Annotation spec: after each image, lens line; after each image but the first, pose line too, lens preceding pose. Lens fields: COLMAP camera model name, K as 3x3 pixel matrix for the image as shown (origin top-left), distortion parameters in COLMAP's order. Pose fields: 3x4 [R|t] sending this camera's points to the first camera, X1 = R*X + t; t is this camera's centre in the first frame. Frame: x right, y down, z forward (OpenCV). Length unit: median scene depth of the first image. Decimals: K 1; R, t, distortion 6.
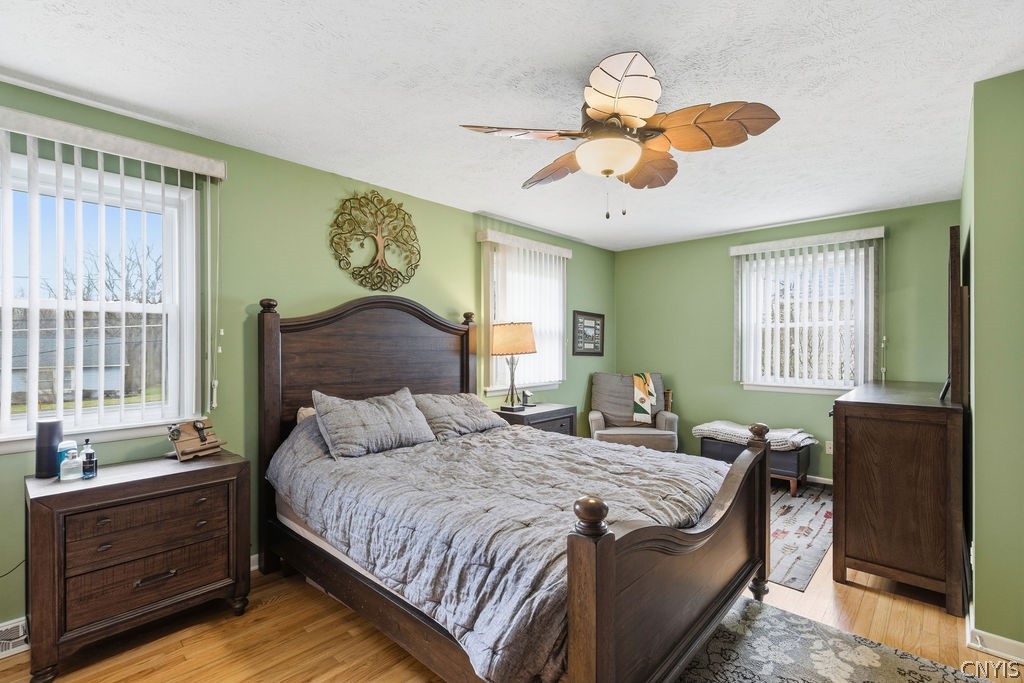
lens RADIAL K [[463.8, 0, 514.3], [0, 463.8, 343.9], [0, 0, 1]] dist [-0.003873, 0.001048]
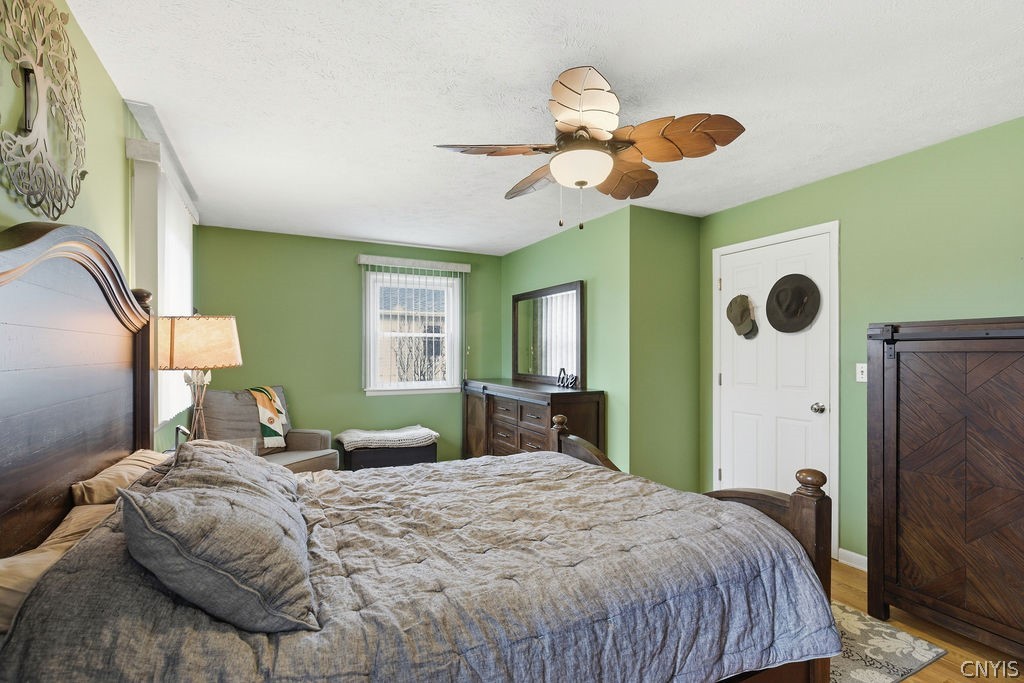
lens RADIAL K [[463.8, 0, 511.5], [0, 463.8, 350.1], [0, 0, 1]] dist [-0.003873, 0.001048]
pose [[0.359591, 0.006746, 0.933086, -0.349514], [-0.004845, 0.999974, -0.005363, 0.001178], [-0.933097, -0.002593, 0.359614, 0.336554]]
